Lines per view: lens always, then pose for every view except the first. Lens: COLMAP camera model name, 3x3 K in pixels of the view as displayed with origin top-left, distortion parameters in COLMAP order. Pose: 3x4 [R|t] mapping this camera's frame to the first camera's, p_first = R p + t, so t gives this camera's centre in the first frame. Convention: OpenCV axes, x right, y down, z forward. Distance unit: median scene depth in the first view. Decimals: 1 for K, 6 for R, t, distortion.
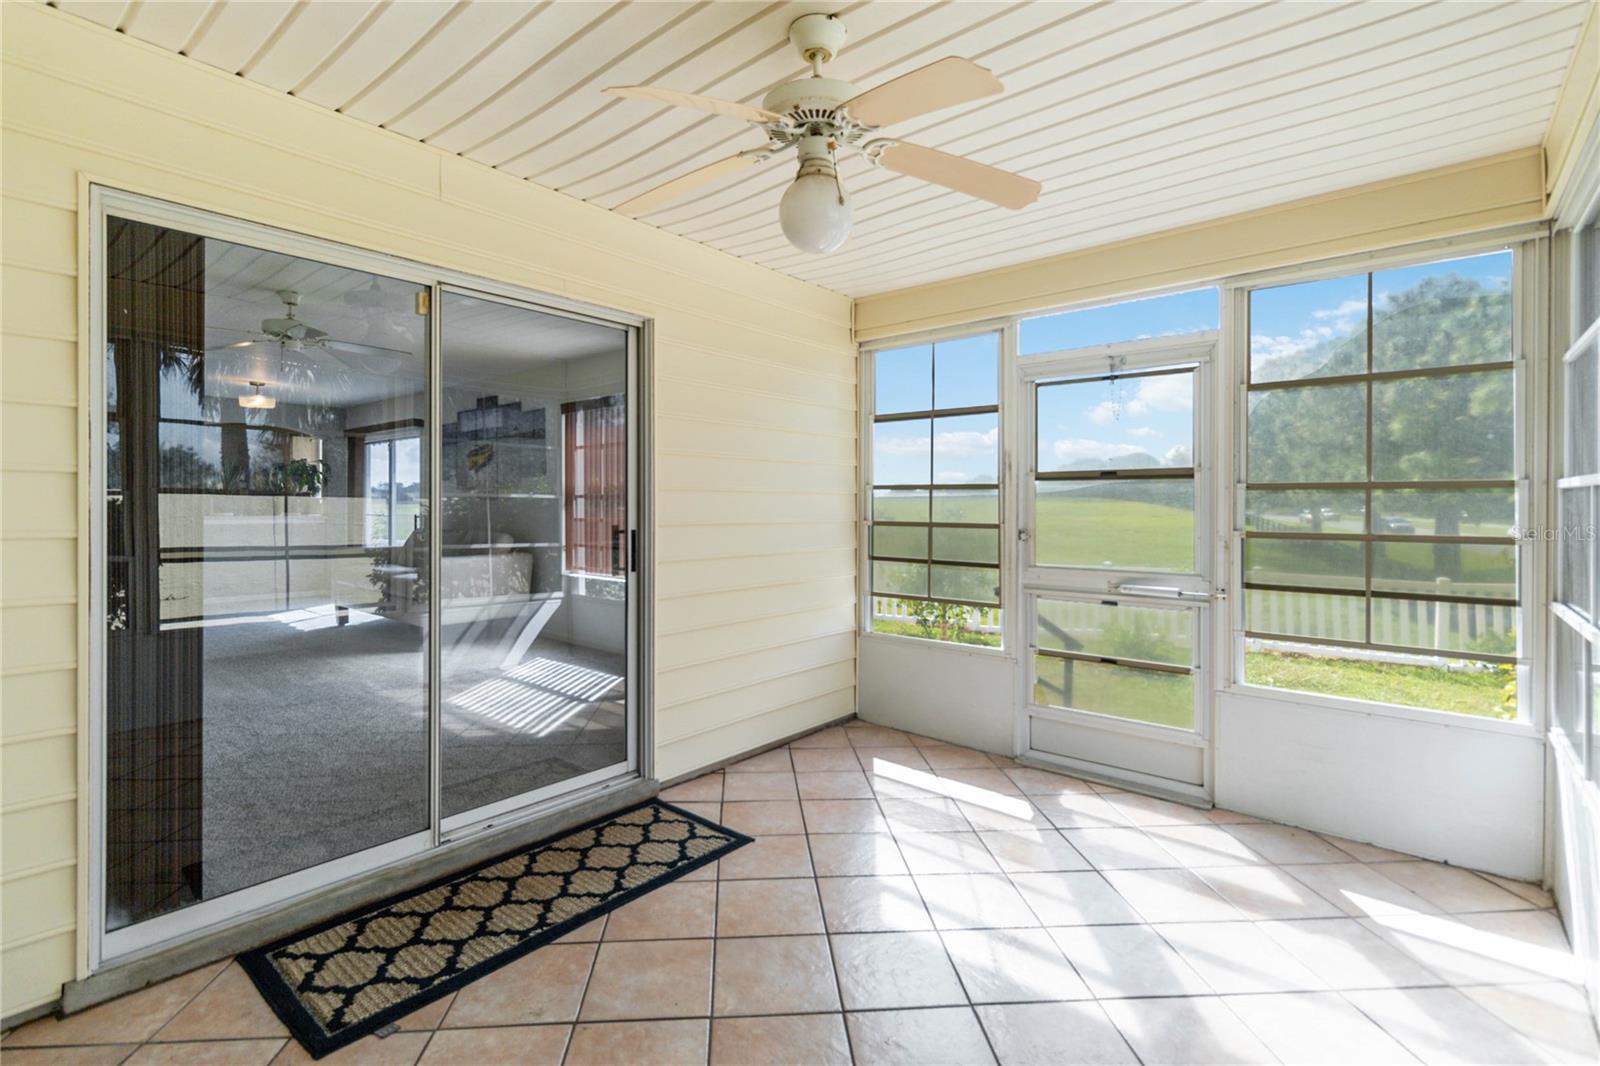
lens RADIAL K [[742.7, 0, 798.4], [0, 742.7, 499.3], [0, 0, 1]] dist [-0.000636, 0.000050]
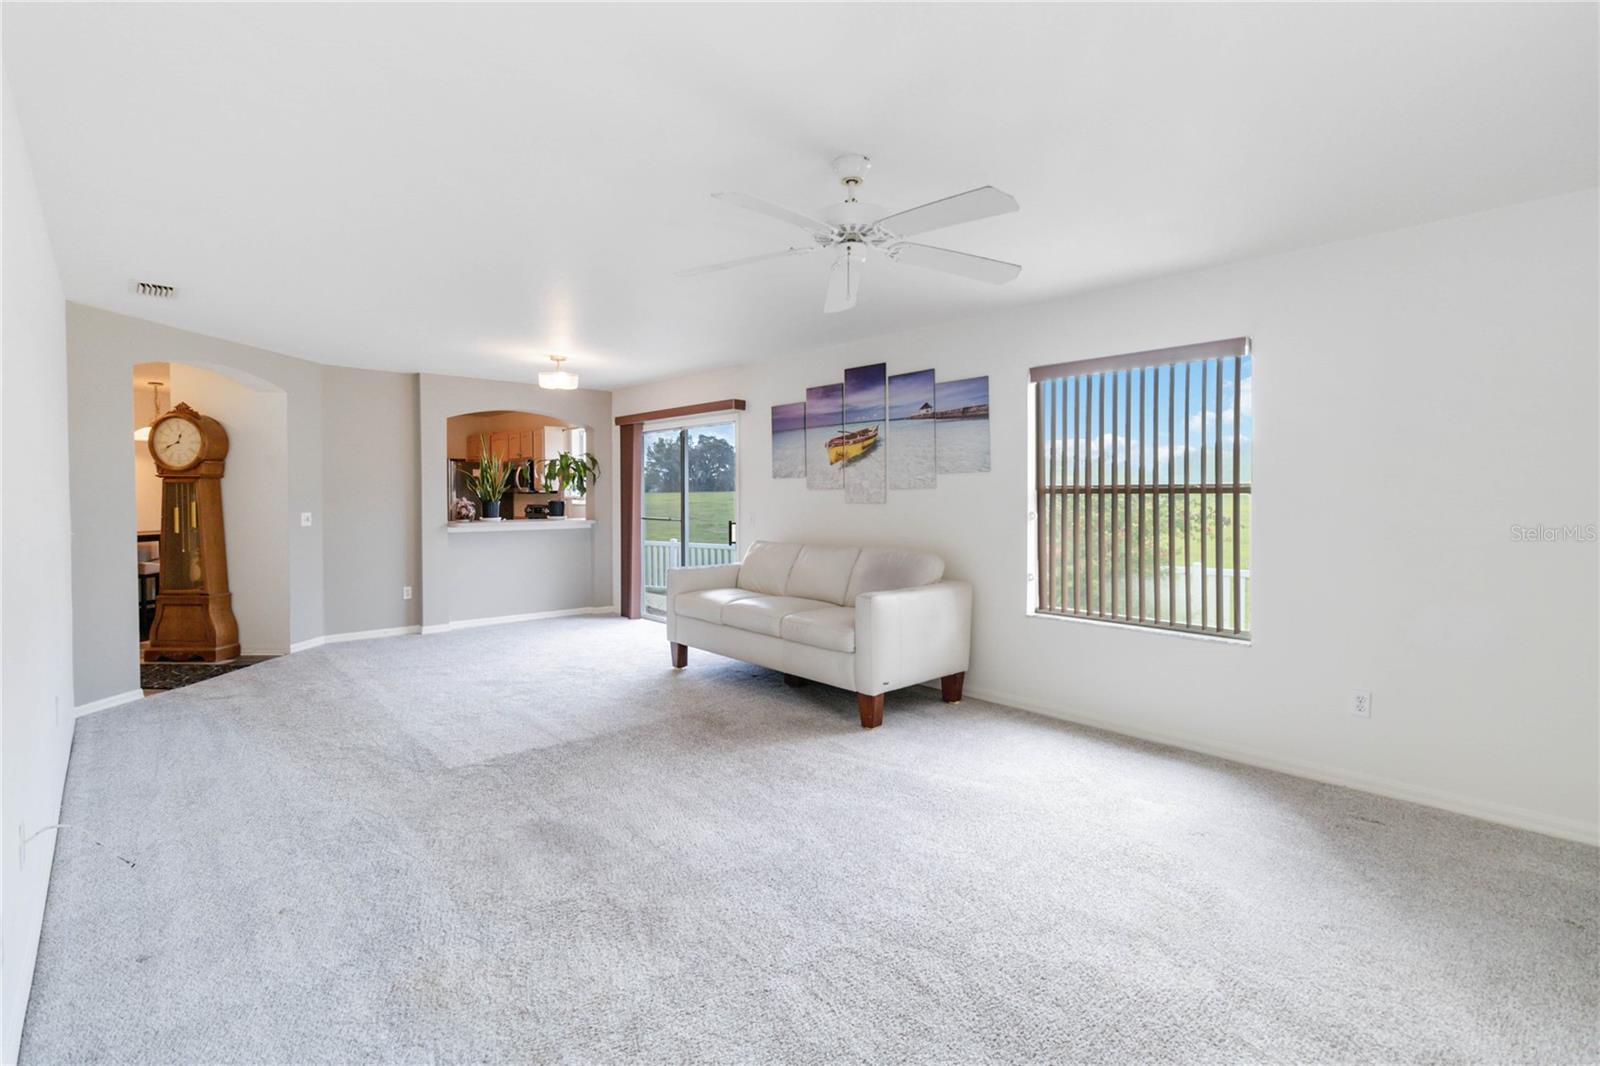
lens RADIAL K [[742.7, 0, 798.4], [0, 742.7, 499.3], [0, 0, 1]] dist [-0.000636, 0.000050]
pose [[0.991379, -0.004124, -0.130959, -1.099799], [0.006343, 0.999843, 0.016538, -0.048372], [0.130870, -0.017226, 0.991250, 0.720212]]
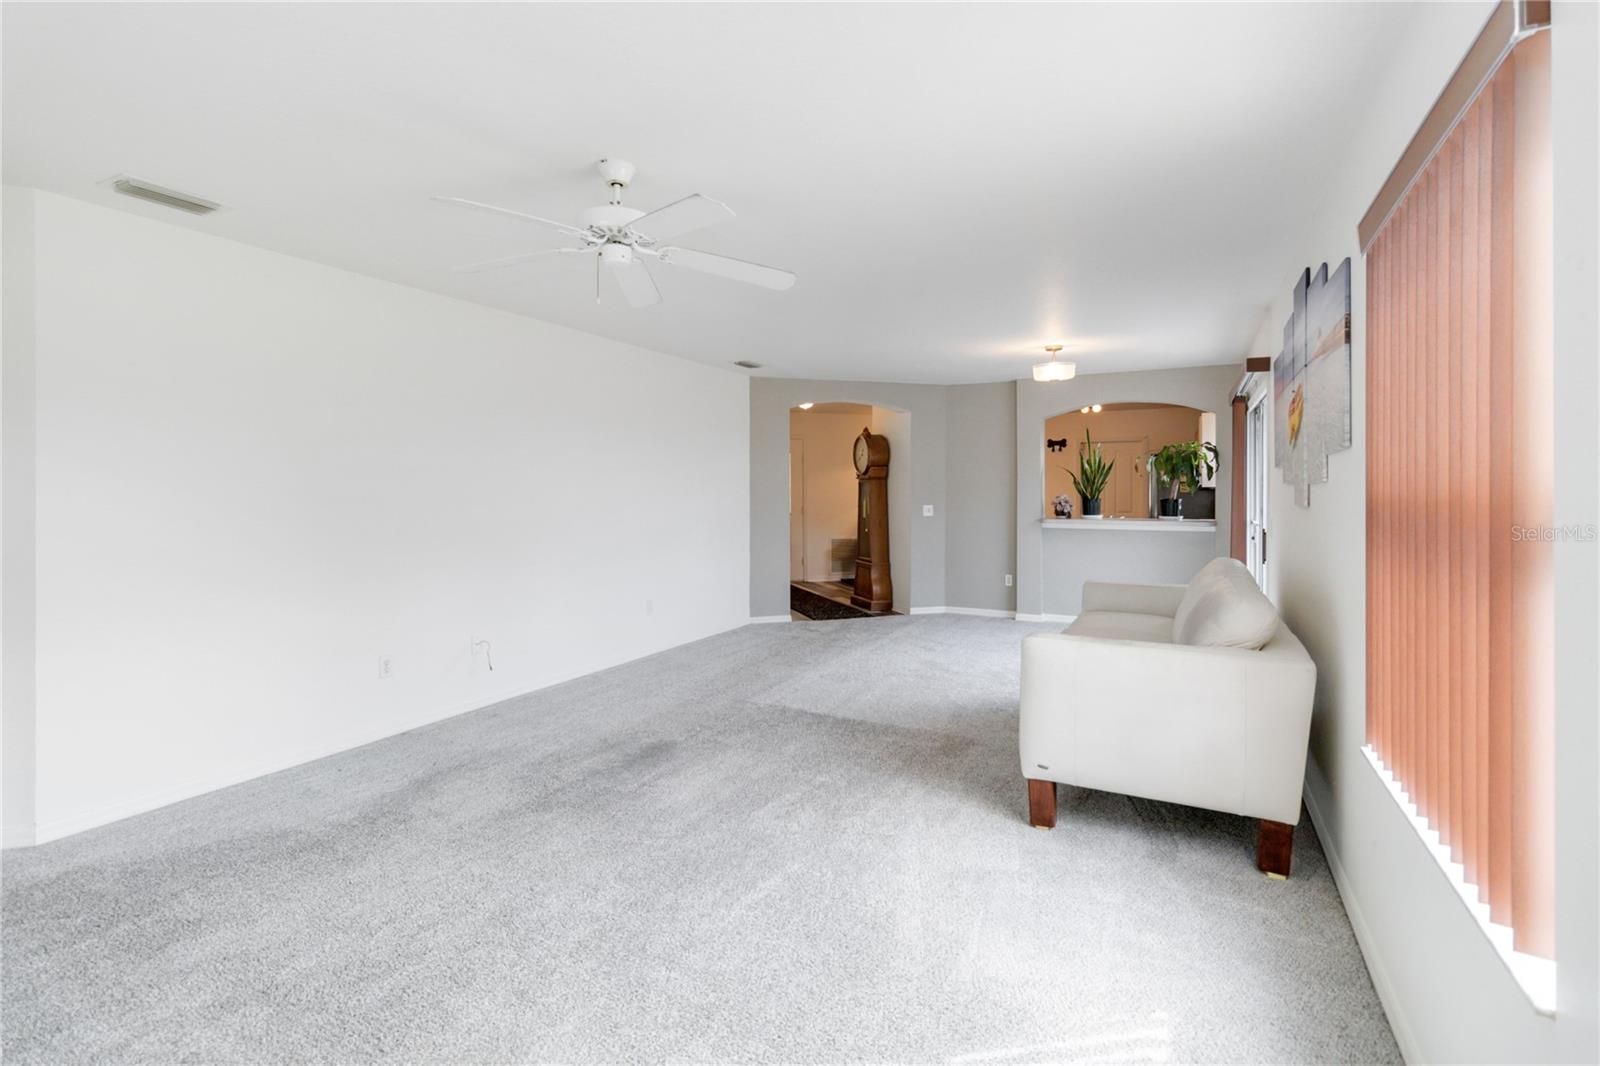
lens RADIAL K [[750.3, 0, 797.6], [0, 750.3, 480.6], [0, 0, 1]] dist [-0.001307, -0.000489]
pose [[0.217954, -0.016318, -0.975823, -0.089655], [0.007845, 0.999857, -0.014967, -0.033601], [0.975928, -0.004393, 0.218050, 1.751930]]
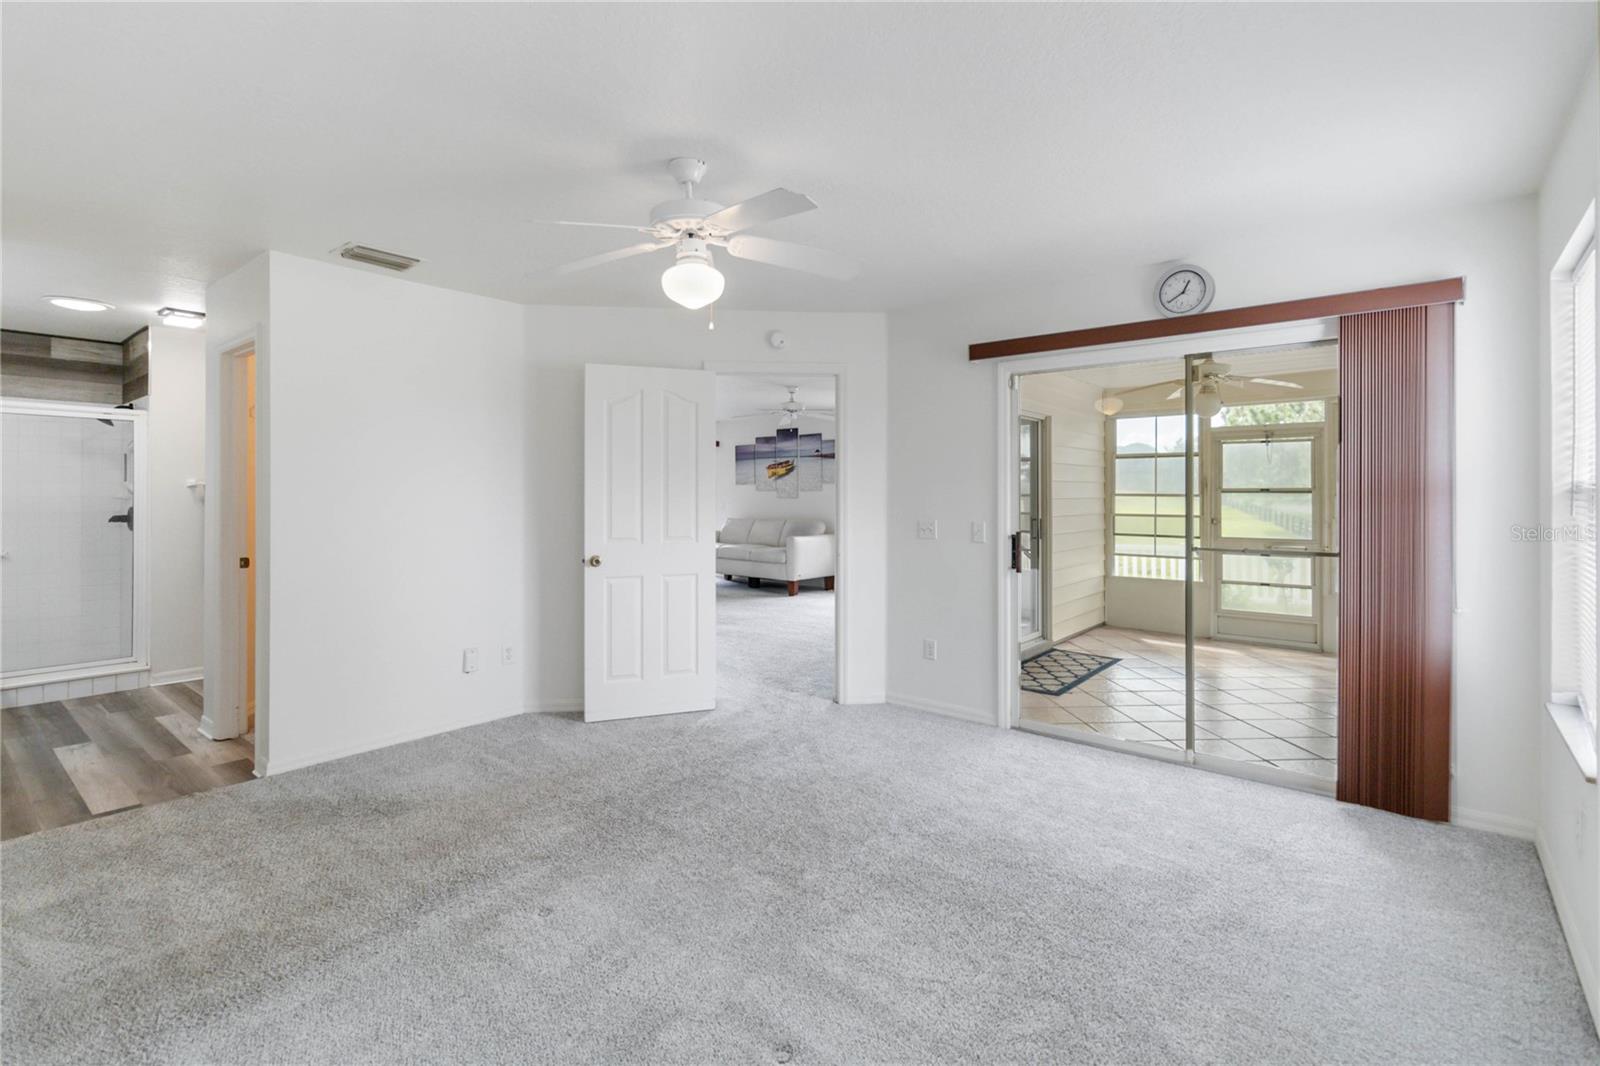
lens RADIAL K [[742.7, 0, 798.4], [0, 742.7, 499.3], [0, 0, 1]] dist [-0.000636, 0.000050]
pose [[0.999978, -0.002954, 0.005980, -1.150608], [0.002858, 0.999869, 0.015956, -0.060493], [-0.006026, -0.015939, 0.999855, -1.326726]]
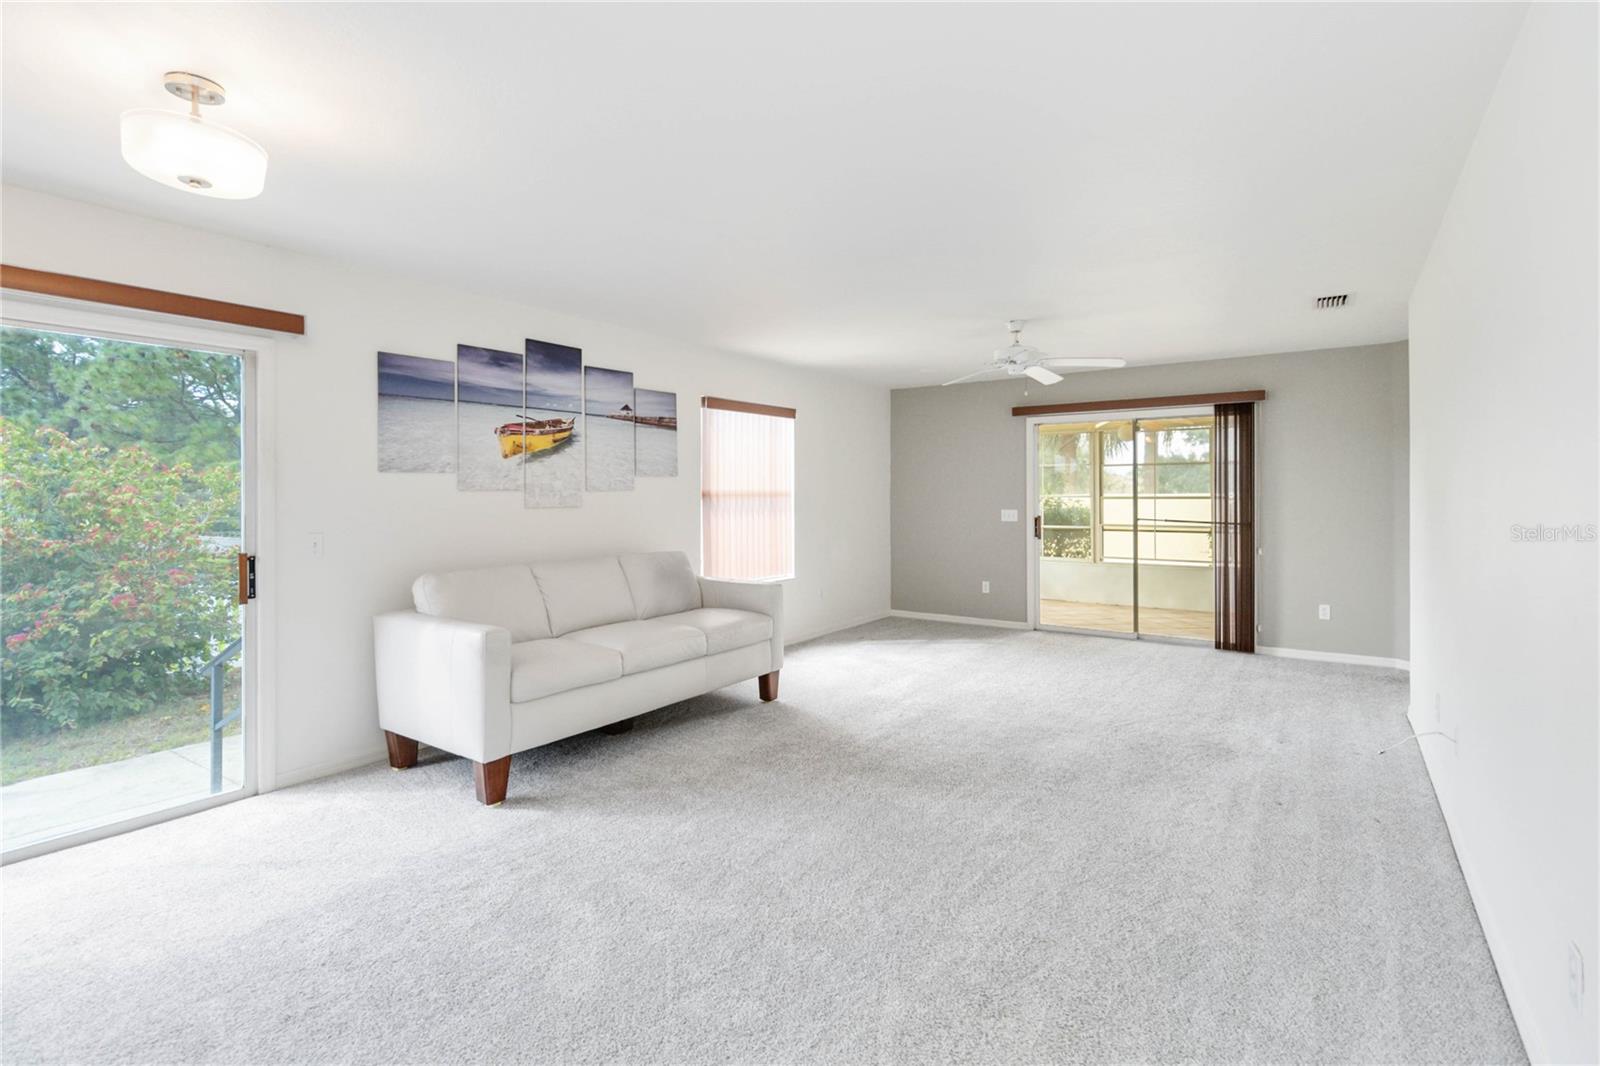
lens RADIAL K [[742.7, 0, 798.4], [0, 742.7, 499.3], [0, 0, 1]] dist [-0.000636, 0.000050]
pose [[-0.082466, -0.011659, 0.996526, -2.990630], [-0.003365, 0.999929, 0.011420, -0.043225], [-0.996588, -0.002412, -0.082499, 2.406389]]
